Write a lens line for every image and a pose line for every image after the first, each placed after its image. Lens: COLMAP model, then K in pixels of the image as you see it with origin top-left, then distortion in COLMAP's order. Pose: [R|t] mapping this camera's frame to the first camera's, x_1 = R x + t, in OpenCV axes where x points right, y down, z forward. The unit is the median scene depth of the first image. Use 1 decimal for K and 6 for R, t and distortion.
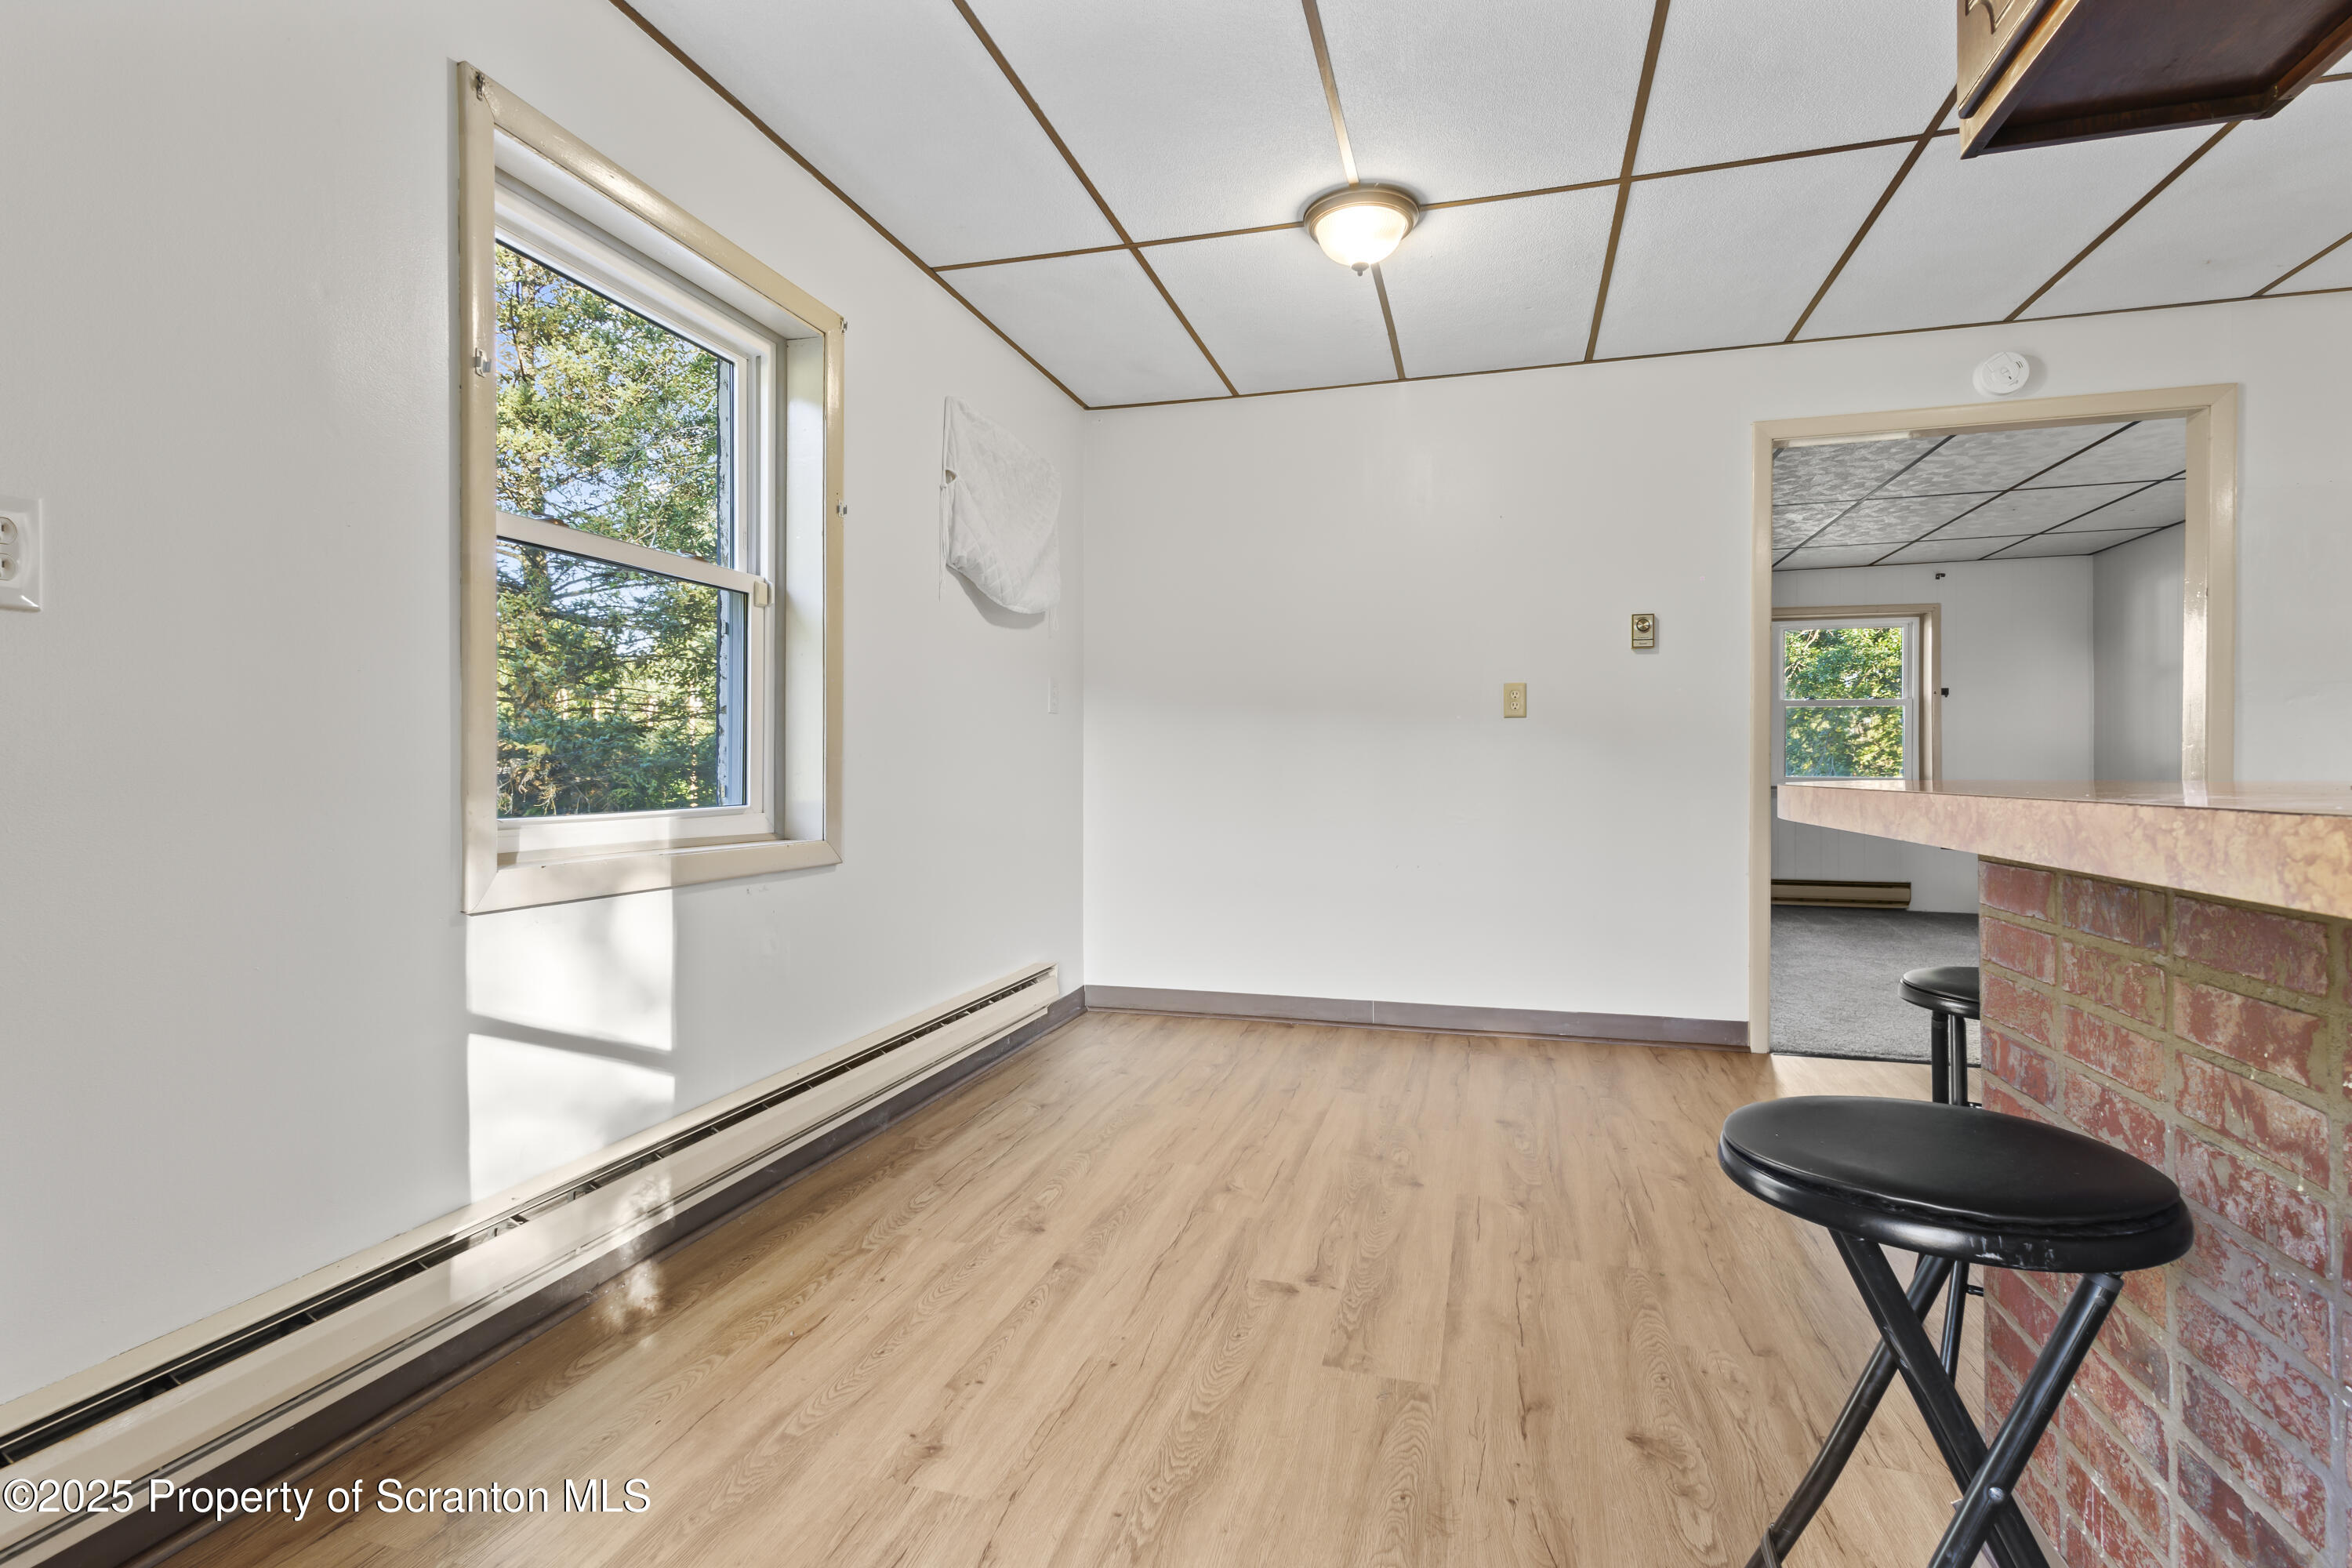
lens RADIAL K [[1098.5, 0, 1176.8], [0, 1098.5, 763.4], [0, 0, 1]] dist [0.012026, -0.000863]
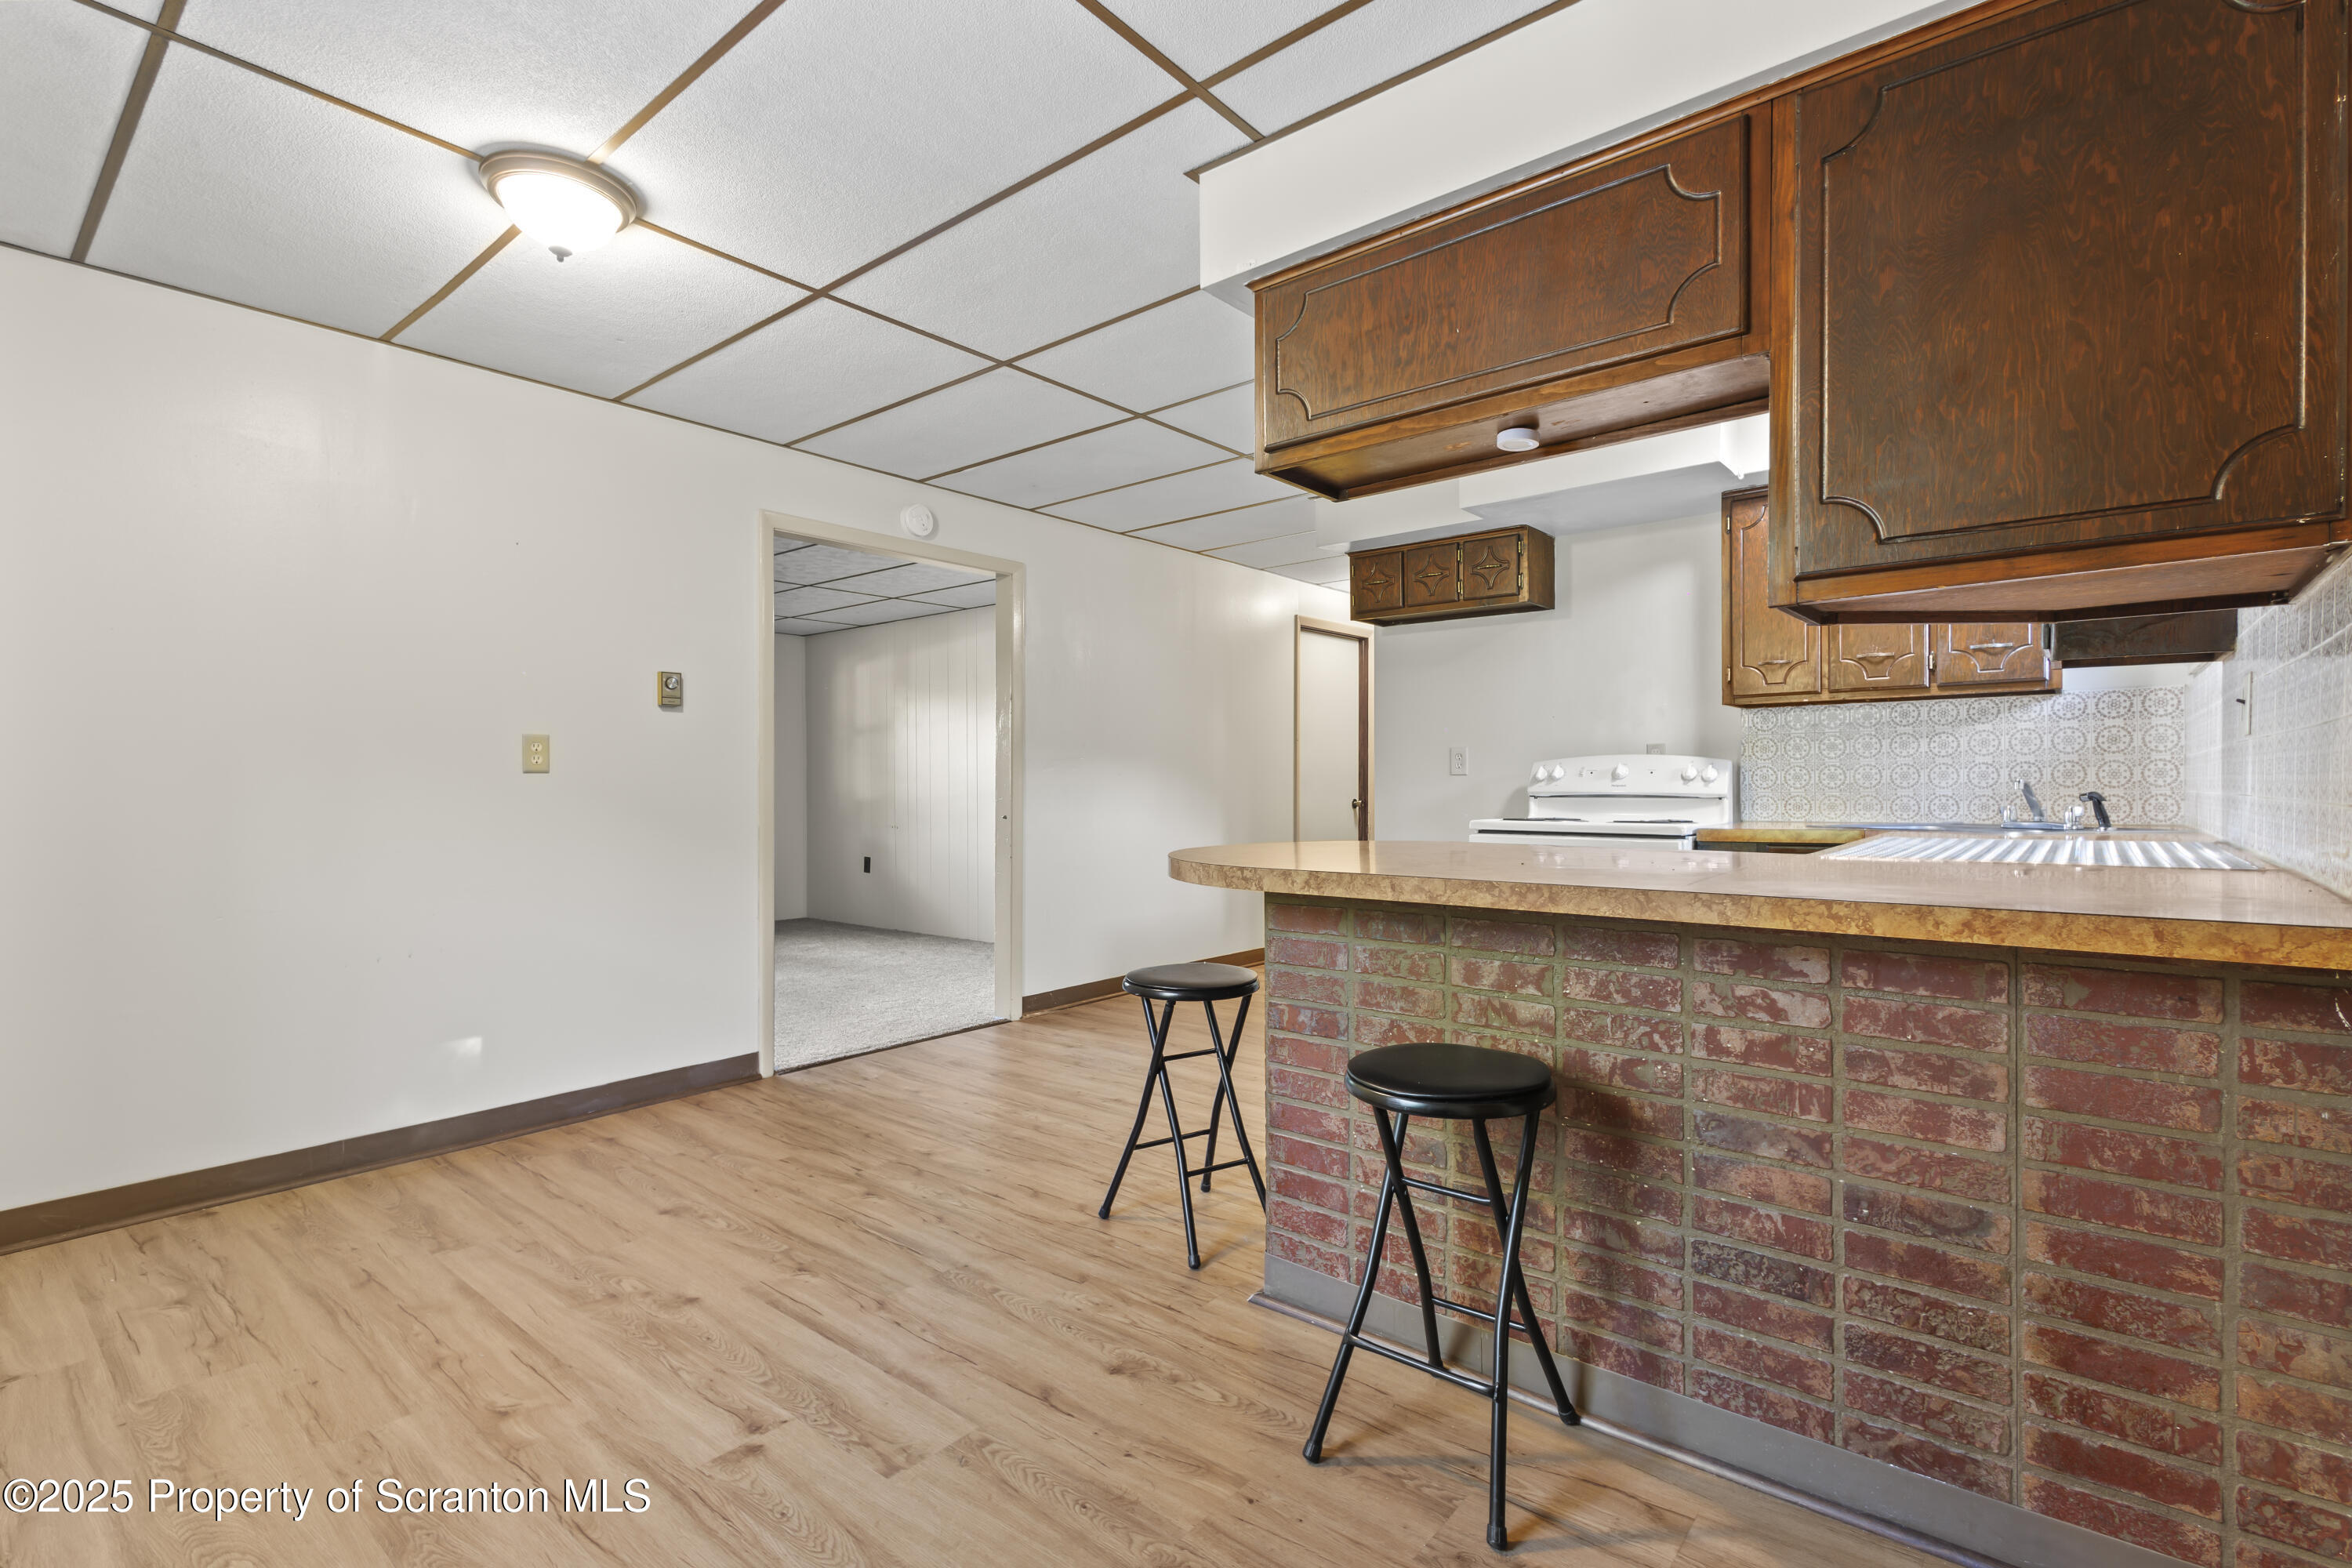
lens RADIAL K [[1084.9, 0, 1169.9], [0, 1084.9, 797.6], [0, 0, 1]] dist [0.008771, -0.001138]
pose [[0.403073, -0.014225, 0.915057, -0.556269], [0.002286, 0.999892, 0.014537, -0.063983], [-0.915165, -0.003768, 0.403062, 0.328648]]
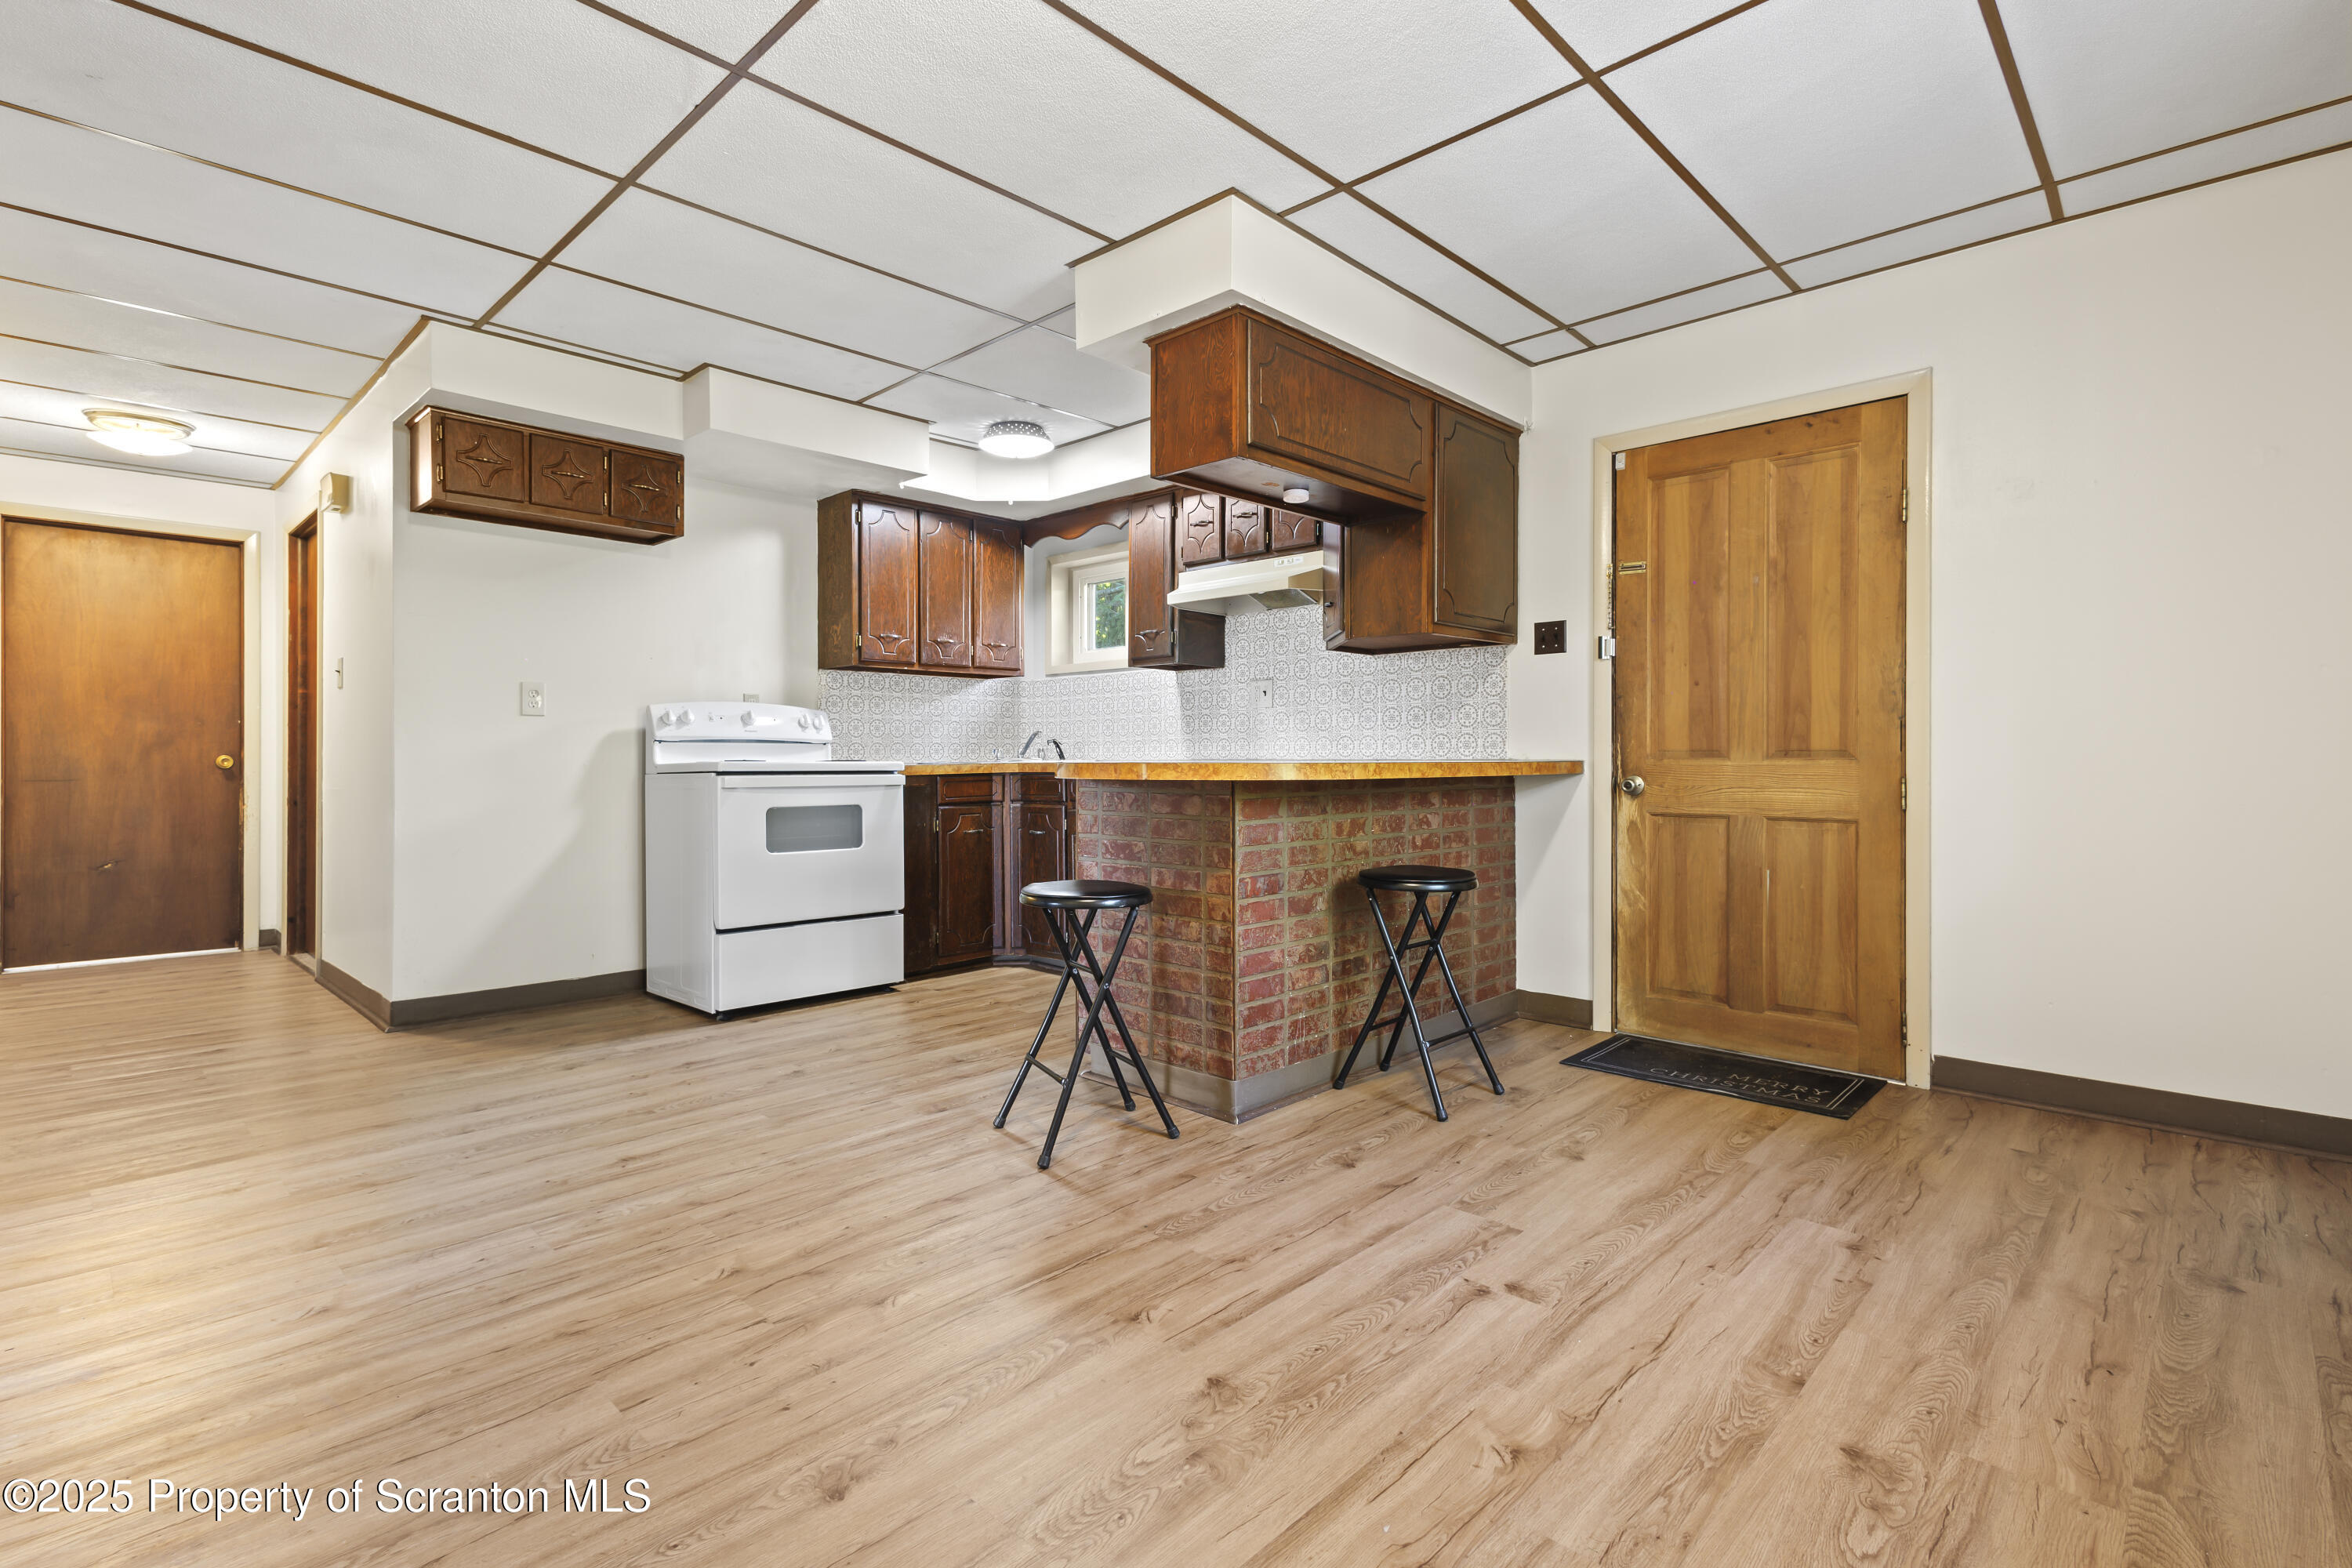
lens RADIAL K [[1098.5, 0, 1176.8], [0, 1098.5, 763.4], [0, 0, 1]] dist [0.012026, -0.000863]
pose [[-0.887601, 0.001142, 0.460612, -0.081268], [0.000437, 0.999999, -0.001639, 0.016253], [-0.460613, -0.001254, -0.887600, 1.972267]]
